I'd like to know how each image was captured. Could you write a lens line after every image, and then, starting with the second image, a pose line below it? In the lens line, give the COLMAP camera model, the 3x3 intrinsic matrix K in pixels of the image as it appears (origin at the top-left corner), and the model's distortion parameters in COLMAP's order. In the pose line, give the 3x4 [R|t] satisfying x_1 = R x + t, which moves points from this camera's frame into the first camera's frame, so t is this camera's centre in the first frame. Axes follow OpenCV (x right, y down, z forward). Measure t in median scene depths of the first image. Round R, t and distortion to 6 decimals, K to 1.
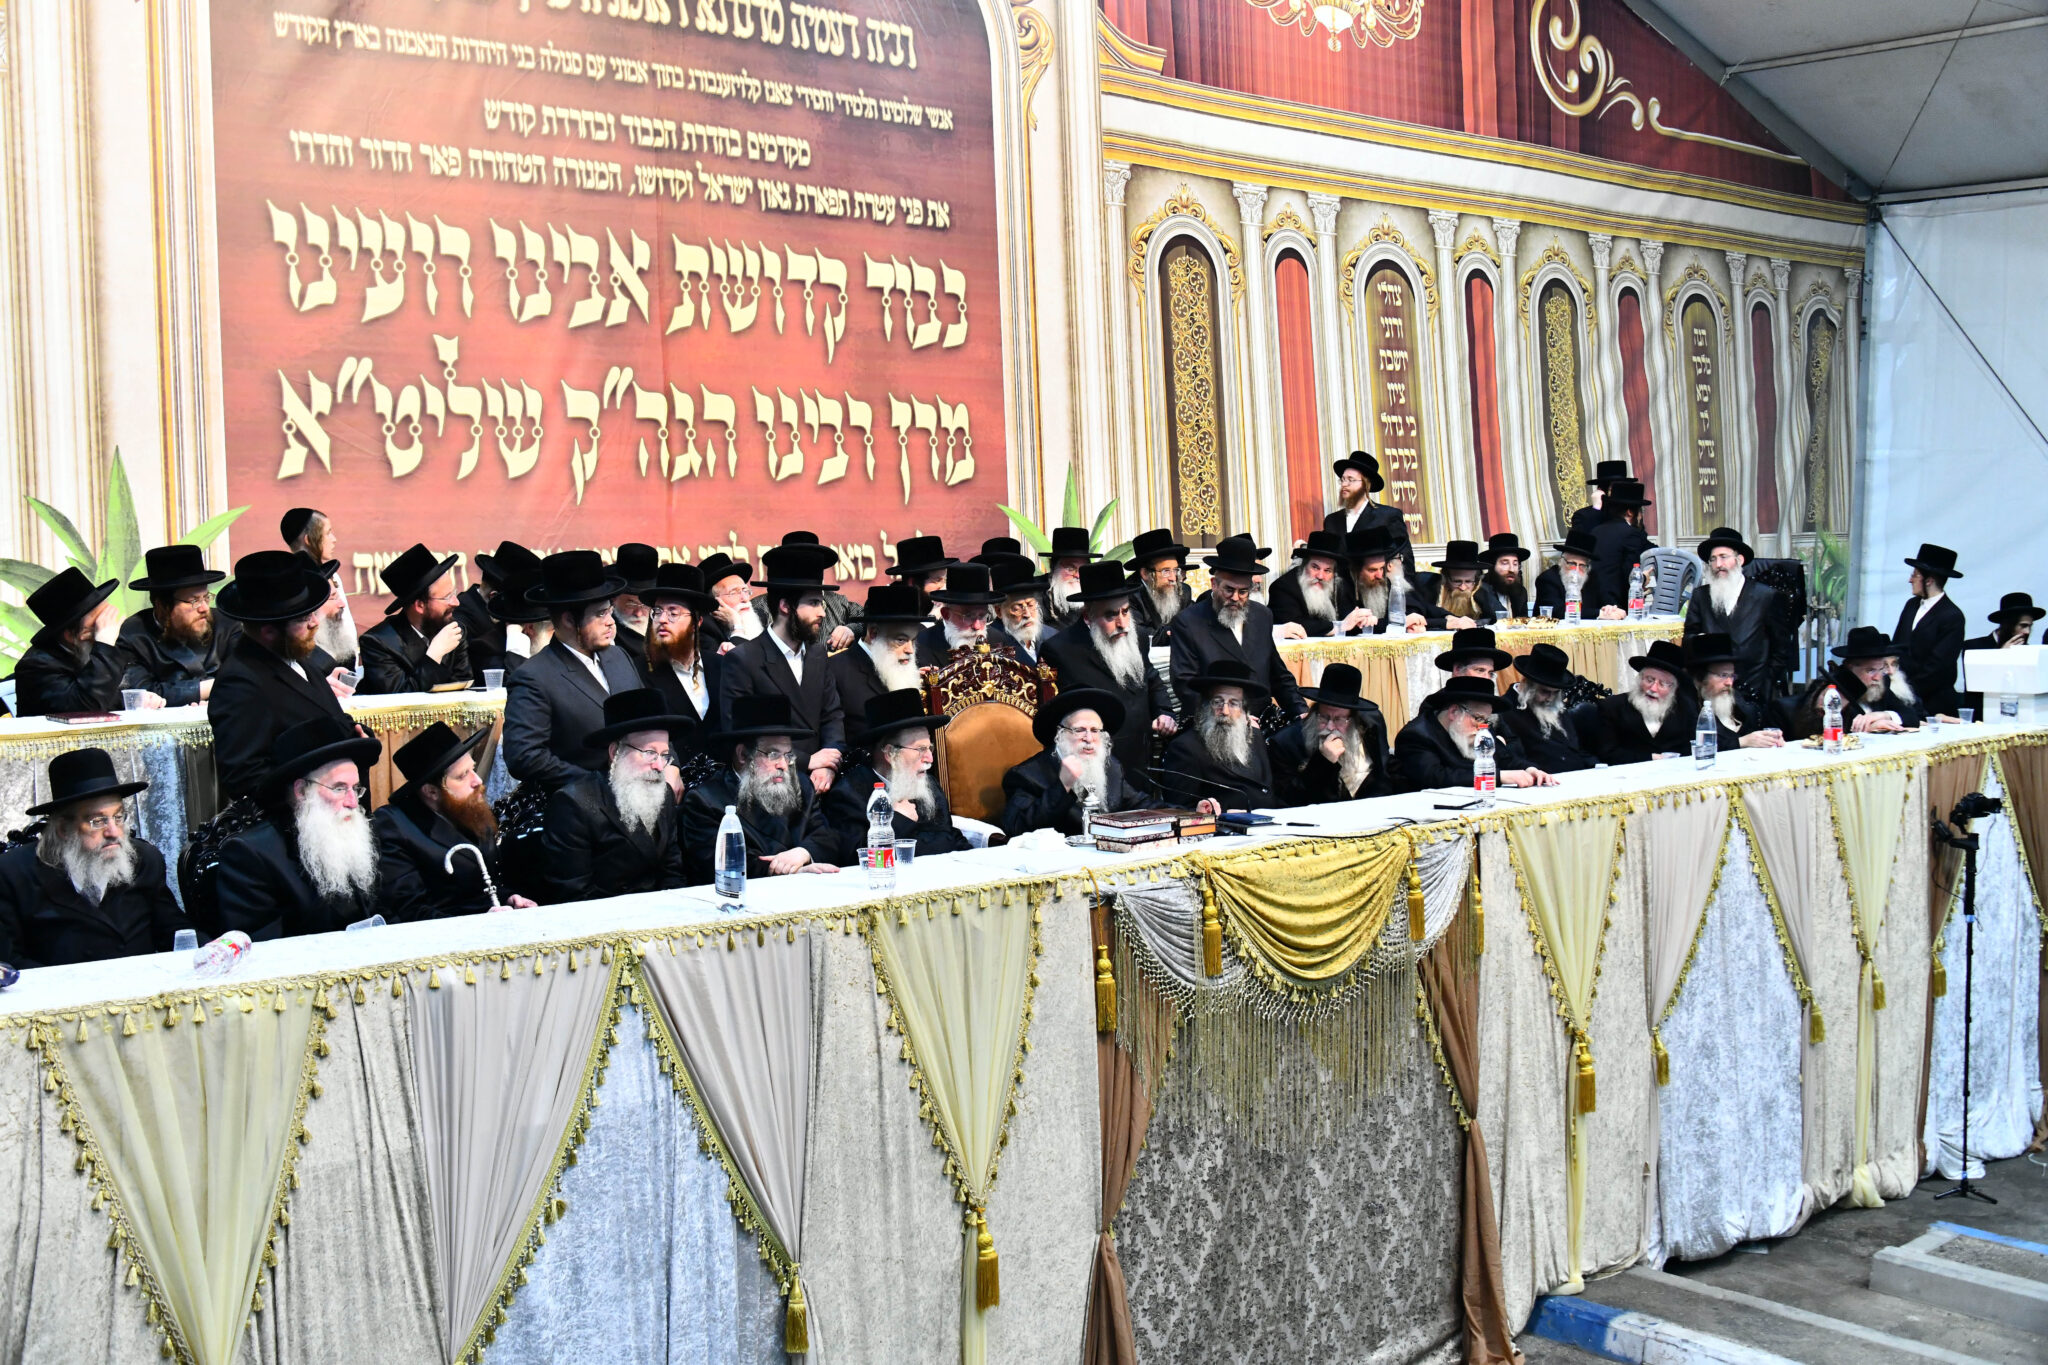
lens RADIAL K [[2304.6, 0, 1024.0], [0, 2304.6, 682.5], [0, 0, 1]] dist [-0.017226, 0.015740]
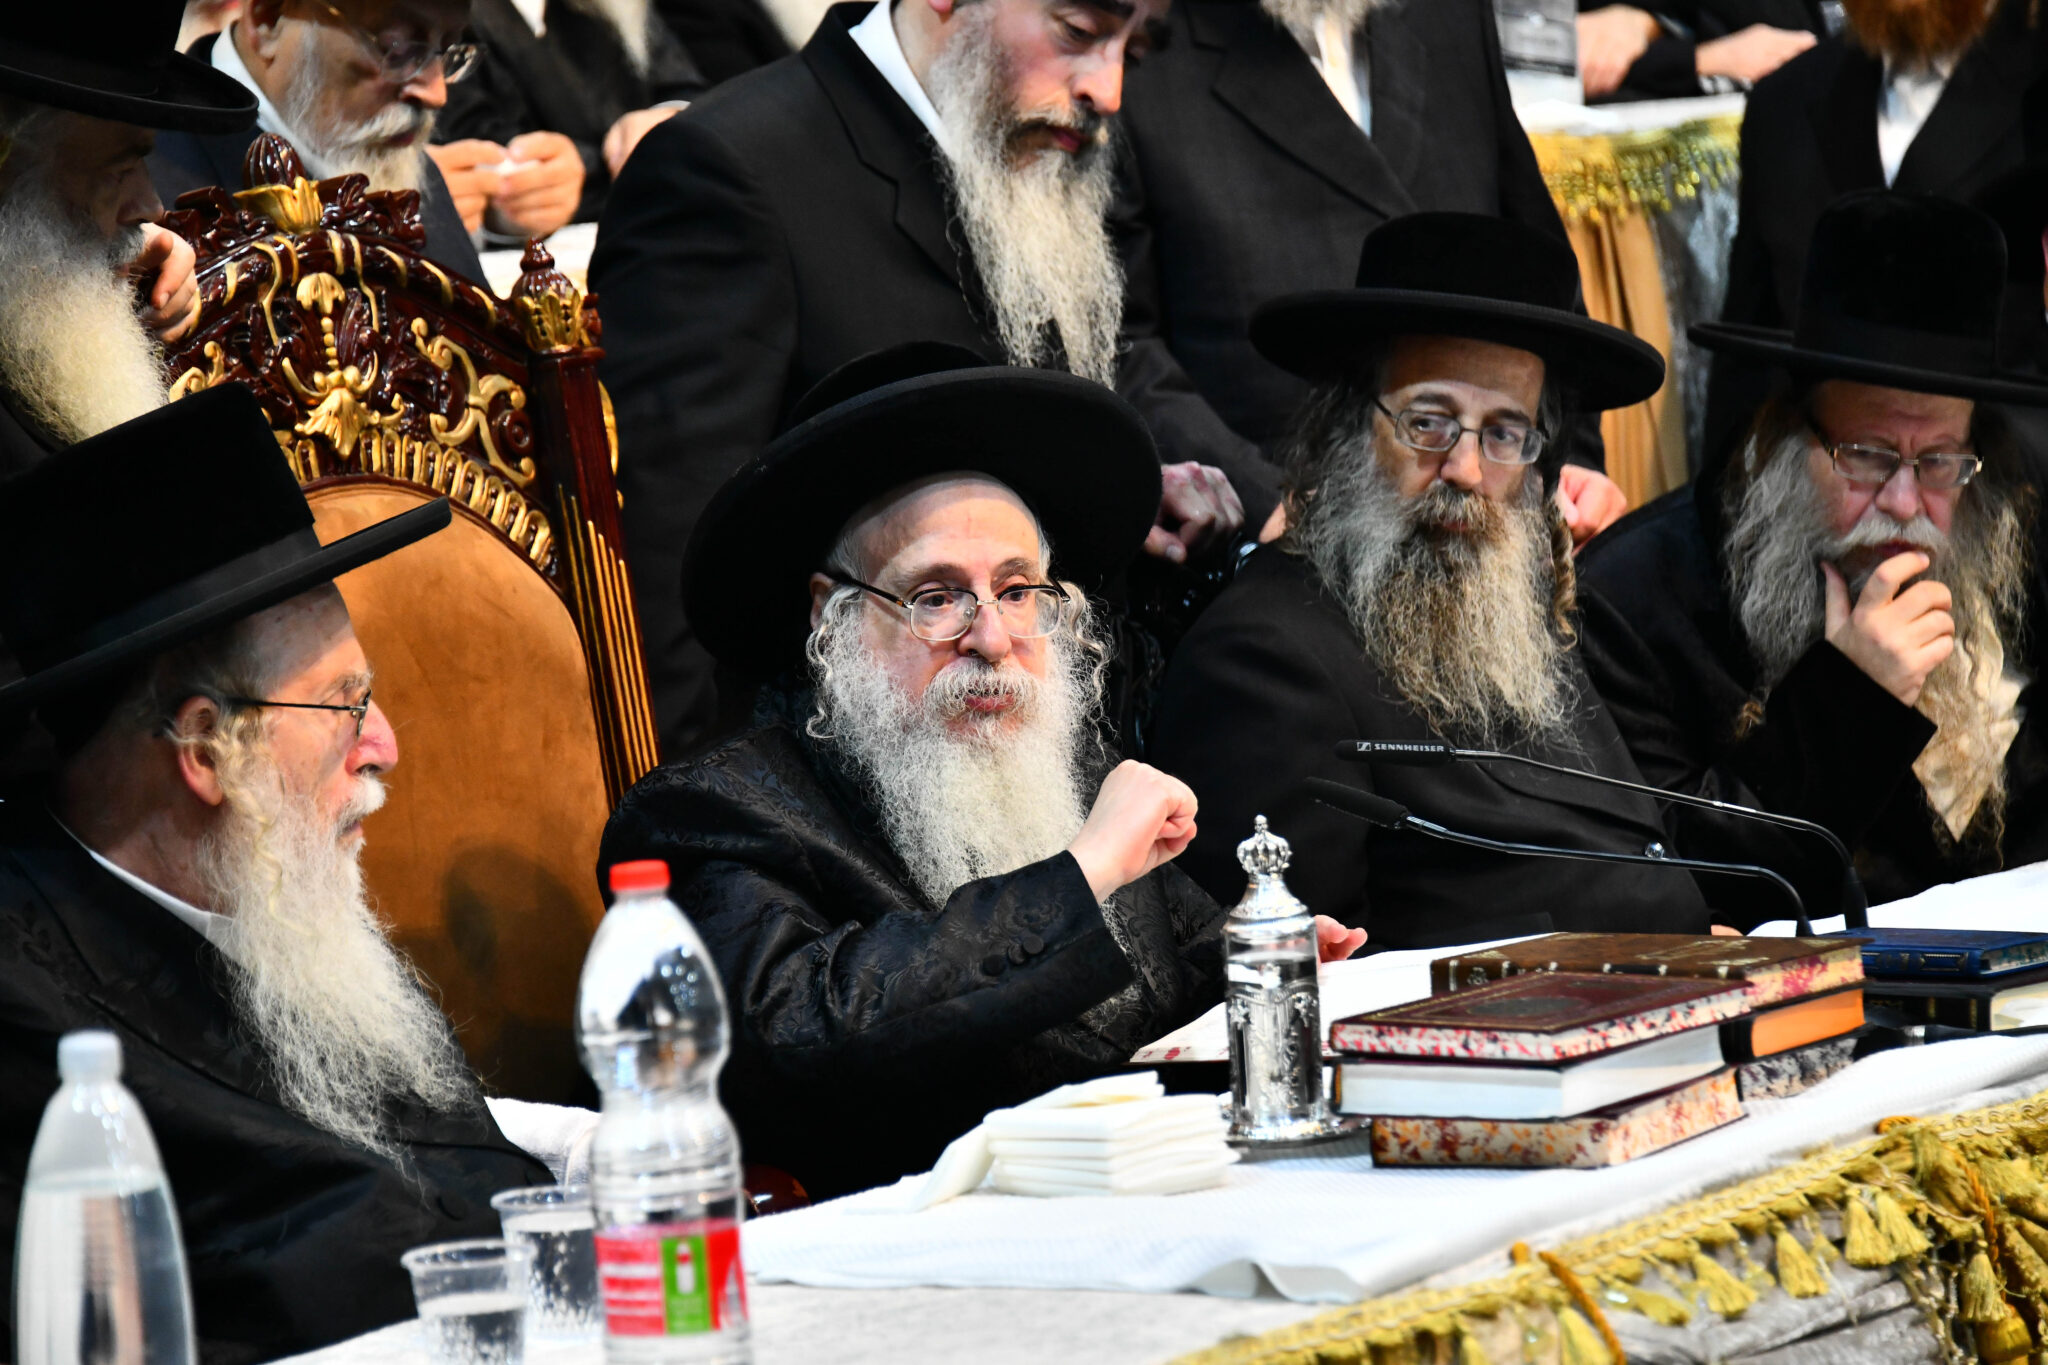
lens RADIAL K [[9965.3, 0, 1018.5], [0, 9965.3, 681.2], [0, 0, 1]] dist [-0.219292, 10.137815]
pose [[0.944086, -0.072847, 0.321552, -0.260587], [0.071223, 0.997318, 0.016829, 0.016776], [-0.321915, 0.007014, 0.946742, 0.232194]]
